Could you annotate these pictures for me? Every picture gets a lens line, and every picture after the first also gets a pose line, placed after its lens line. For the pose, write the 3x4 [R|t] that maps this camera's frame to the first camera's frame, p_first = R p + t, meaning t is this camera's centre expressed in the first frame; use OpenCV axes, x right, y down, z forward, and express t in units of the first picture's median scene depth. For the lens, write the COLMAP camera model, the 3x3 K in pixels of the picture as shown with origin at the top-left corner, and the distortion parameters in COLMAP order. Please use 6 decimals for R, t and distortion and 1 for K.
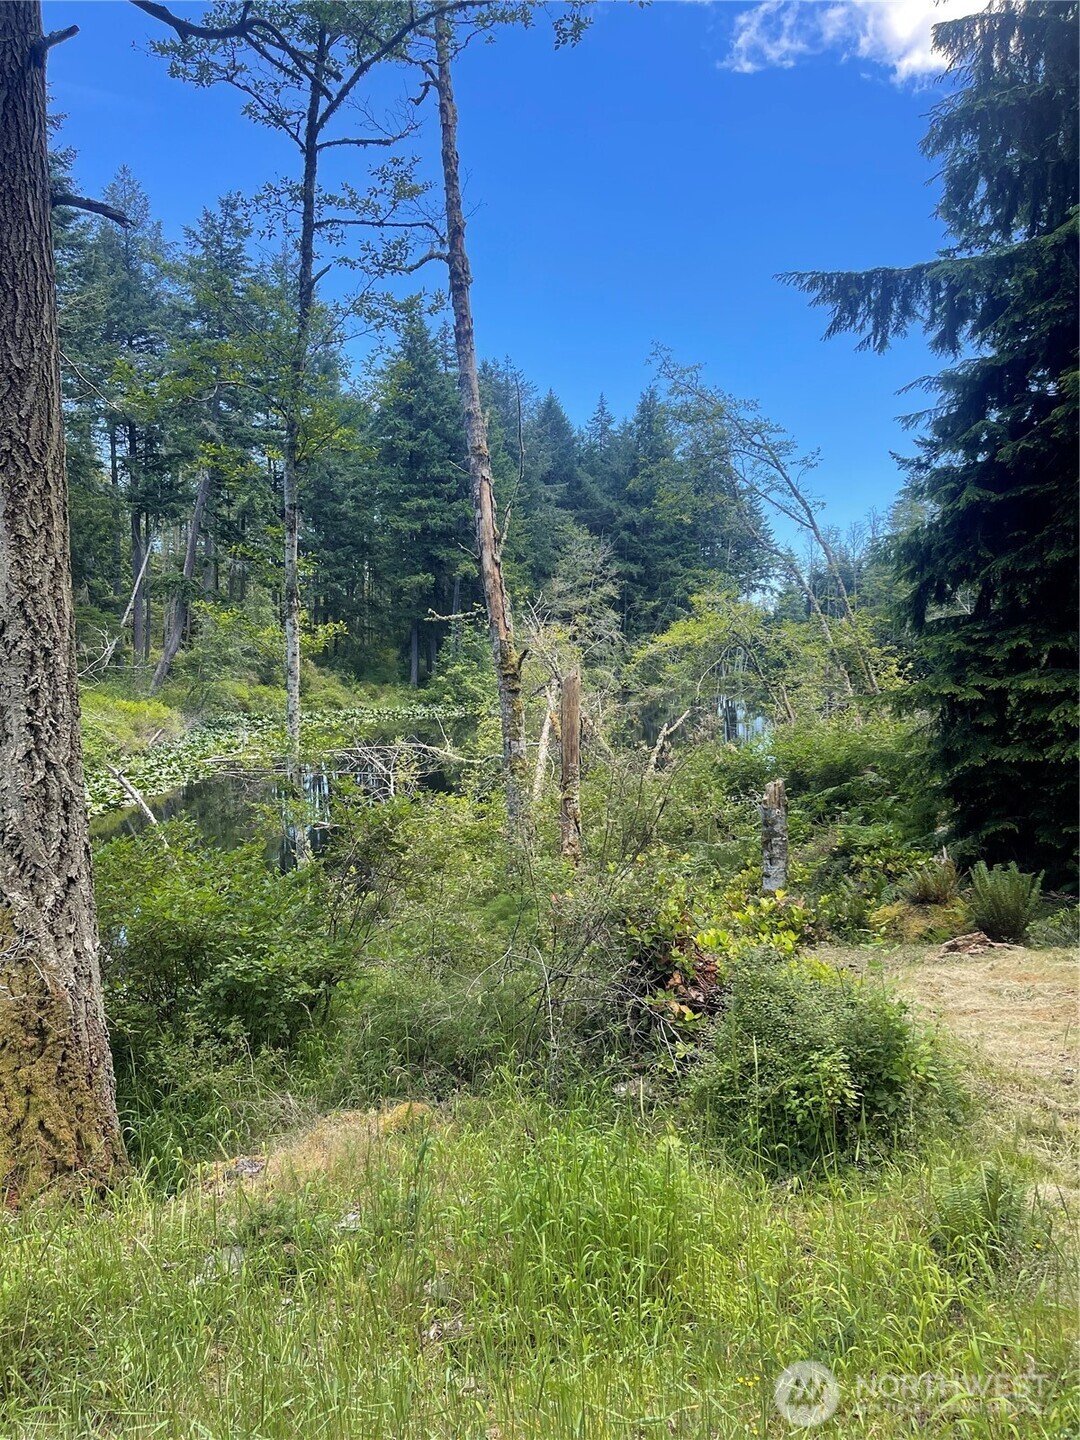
lens RADIAL K [[1043.5, 0, 540.0], [0, 1043.5, 720.0], [0, 0, 1]] dist [0.151903, -0.364032]
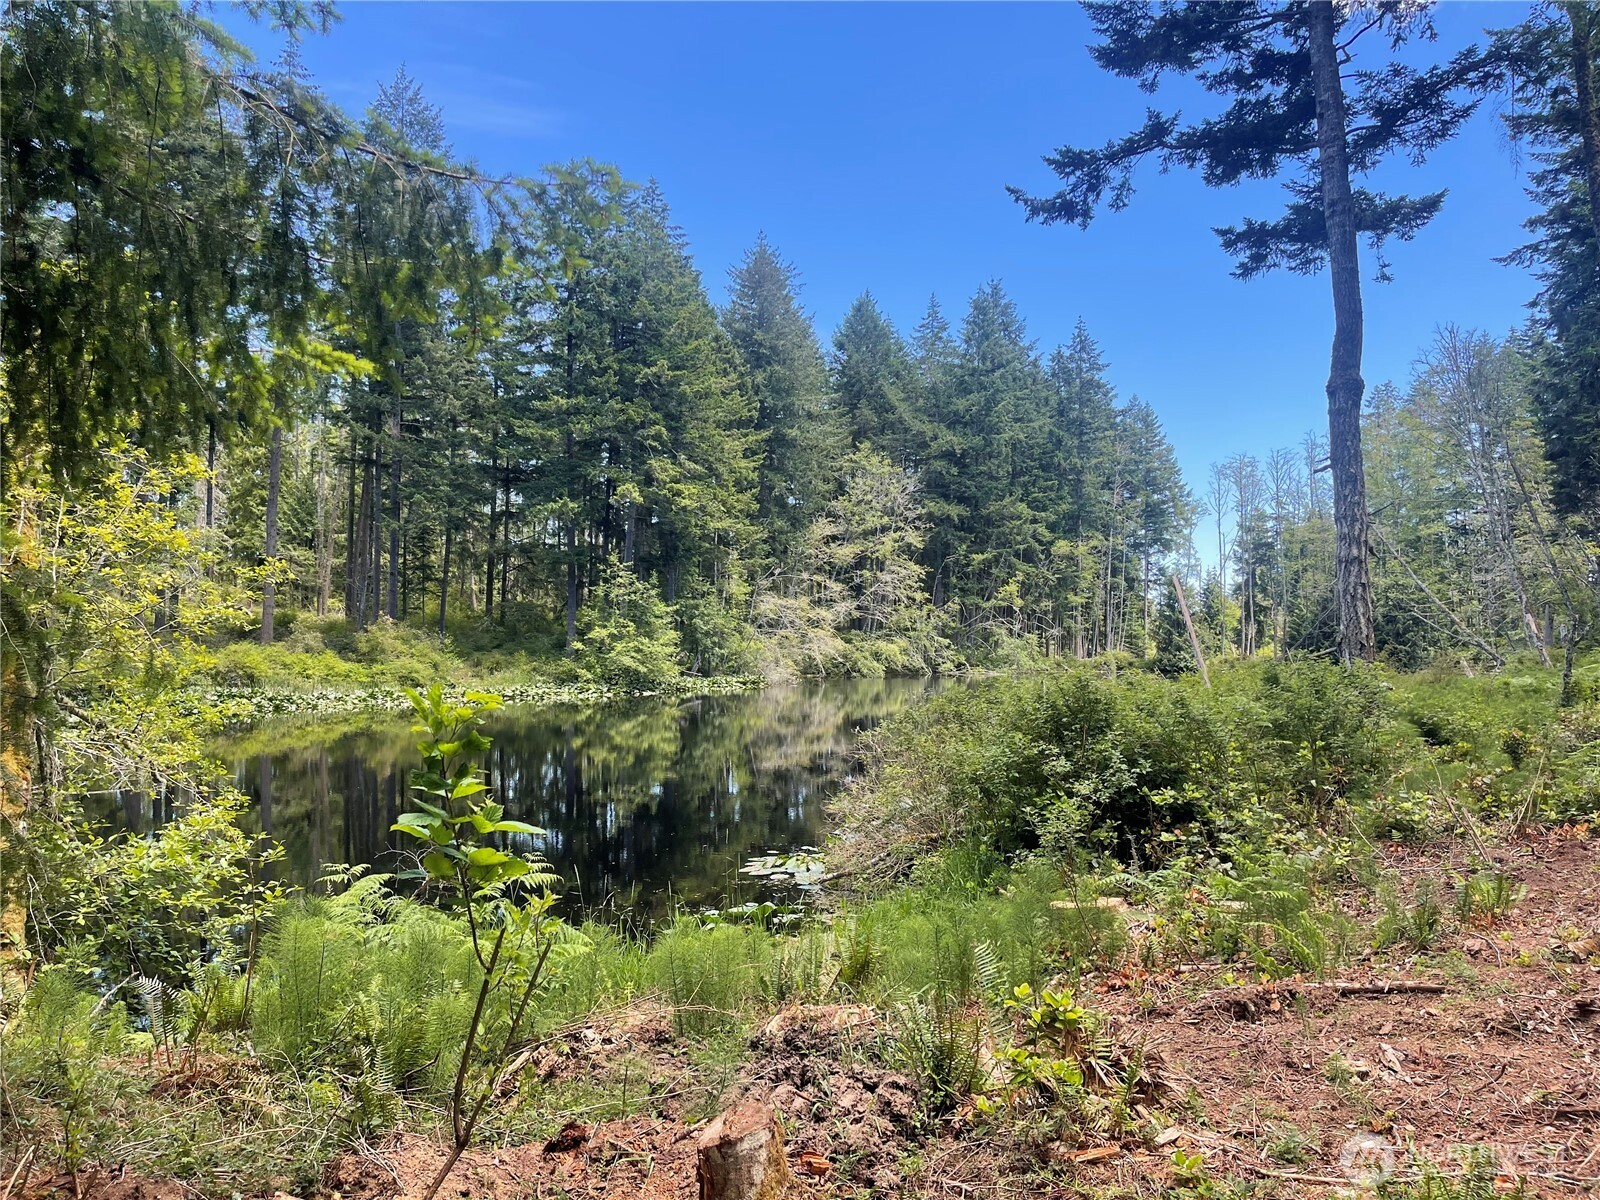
lens RADIAL K [[1159.4, 0, 791.4], [0, 1159.4, 603.0], [0, 0, 1]] dist [0.151903, -0.364032]
pose [[0.984072, 0.010509, -0.177457, 0.124156], [-0.026443, 0.995799, -0.087665, -0.002109], [0.175790, 0.090961, 0.980216, 0.168206]]
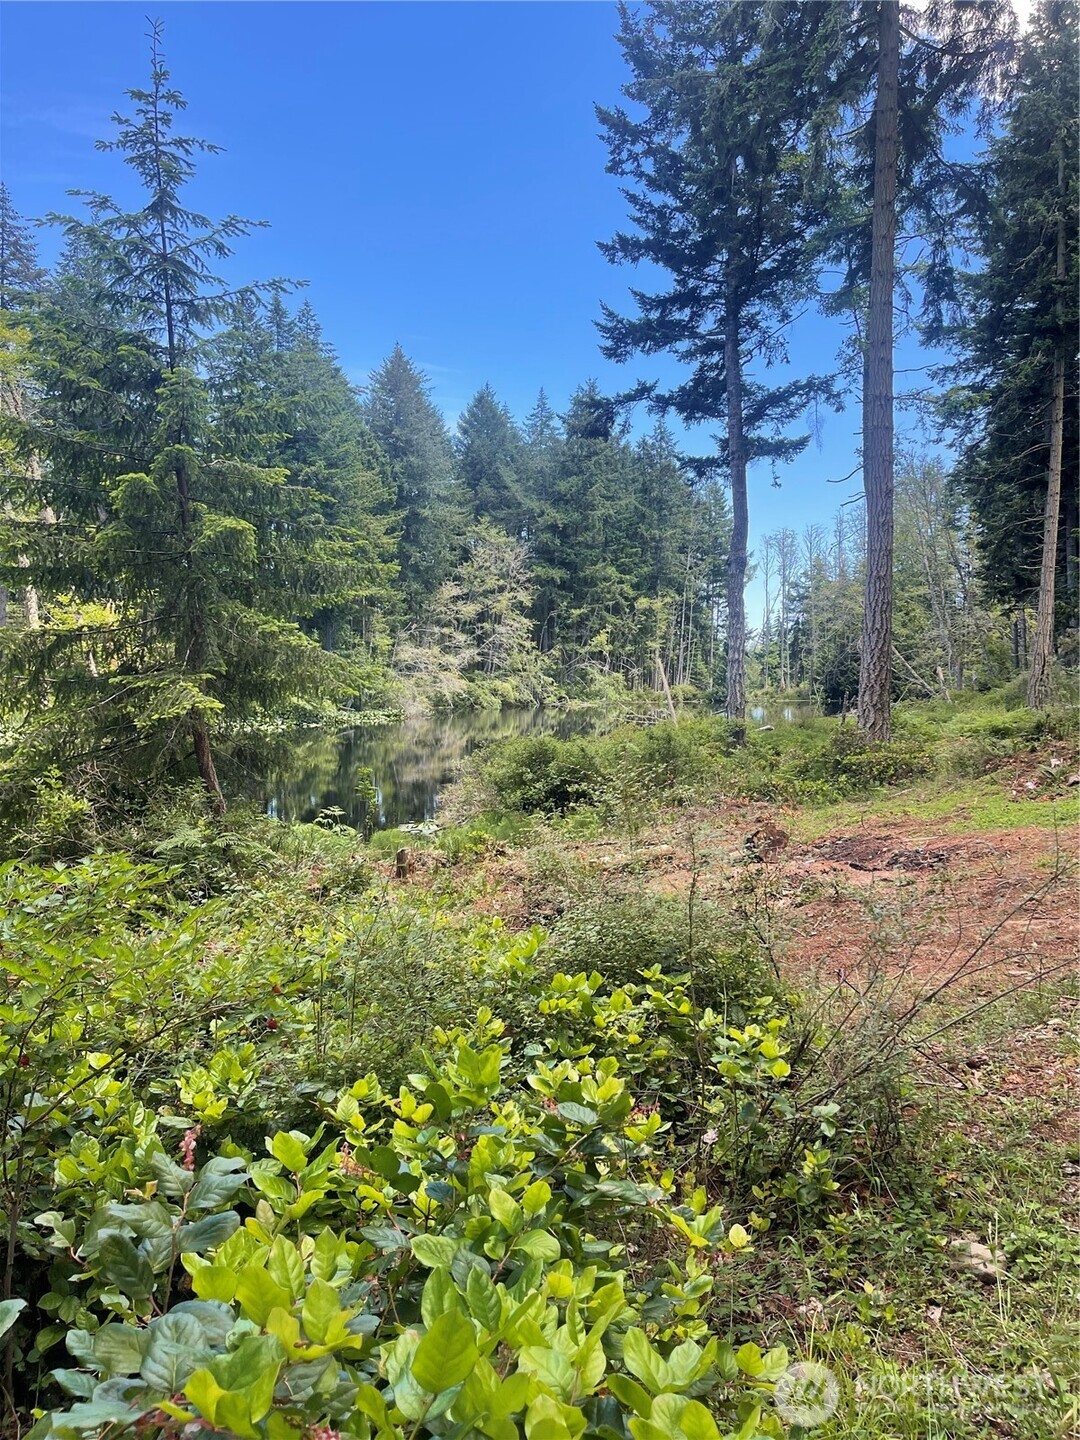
lens RADIAL K [[1043.5, 0, 540.0], [0, 1043.5, 720.0], [0, 0, 1]] dist [0.151903, -0.364032]
pose [[0.997343, 0.018847, -0.070371, 0.143012], [-0.019418, 0.999784, -0.007435, -0.006993], [0.070216, 0.008782, 0.997493, 0.071370]]
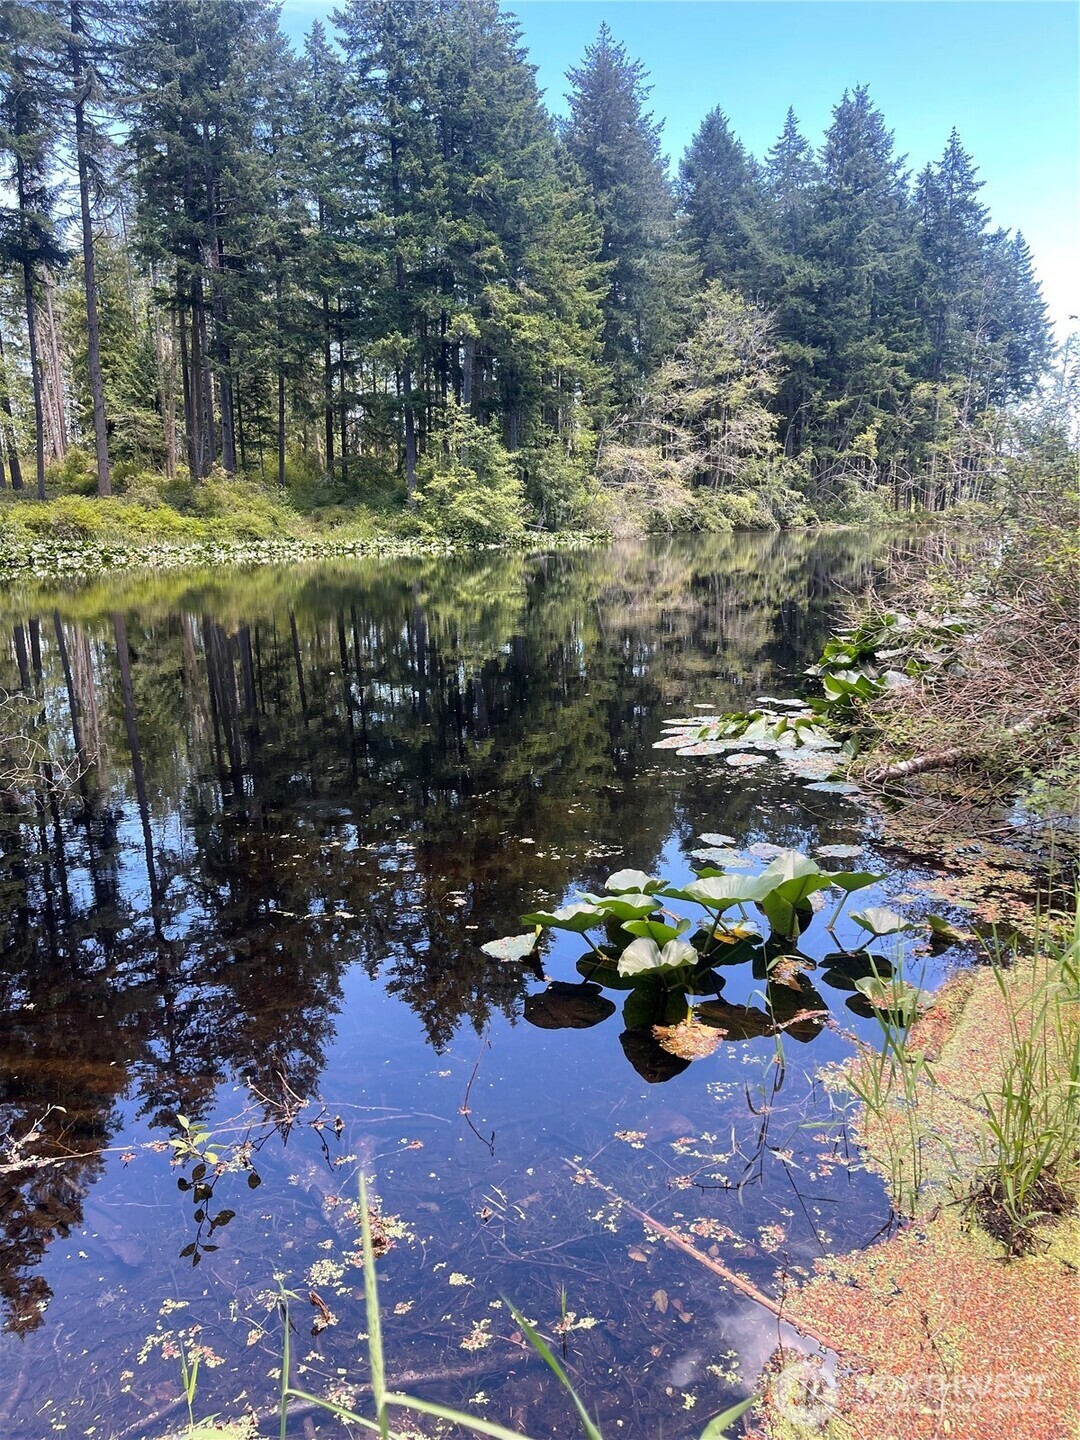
lens RADIAL K [[1050.3, 0, 540.0], [0, 1050.3, 720.0], [0, 0, 1]] dist [0.031198, -0.002728]
pose [[0.966495, 0.044934, -0.252721, 0.105499], [-0.010512, 0.990661, 0.135940, 0.006666], [0.256470, -0.128729, 0.957942, 0.236641]]
